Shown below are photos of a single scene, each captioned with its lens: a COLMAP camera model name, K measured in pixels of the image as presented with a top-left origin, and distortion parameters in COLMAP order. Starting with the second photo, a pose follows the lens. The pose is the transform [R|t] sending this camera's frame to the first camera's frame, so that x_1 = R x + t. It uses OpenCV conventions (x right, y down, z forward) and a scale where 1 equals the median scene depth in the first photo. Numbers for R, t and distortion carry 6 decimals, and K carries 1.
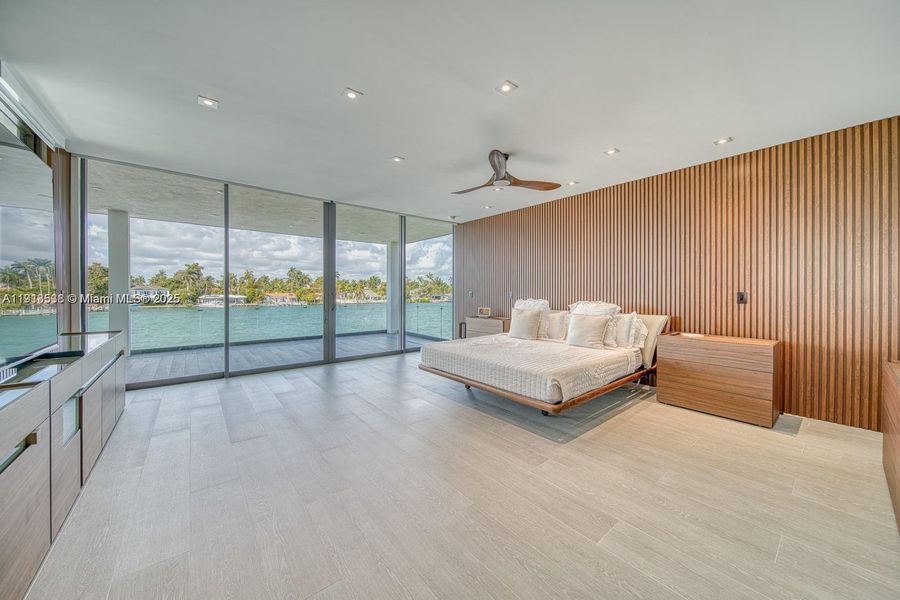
lens RADIAL K [[321.2, 0, 436.0], [0, 321.2, 290.7], [0, 0, 1]] dist [-0.001316, -0.000131]
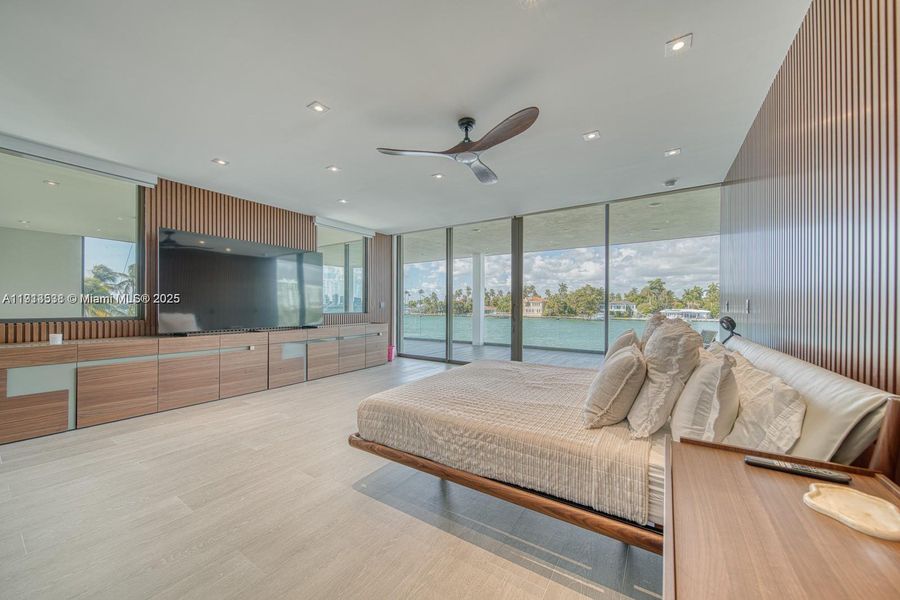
lens RADIAL K [[321.2, 0, 452.0], [0, 321.2, 306.6], [0, 0, 1]] dist [-0.001316, -0.000131]
pose [[0.323966, 0.001204, -0.946068, 0.581110], [0.003366, 0.999991, 0.002425, 0.008932], [0.946063, -0.003970, 0.323959, 0.457000]]
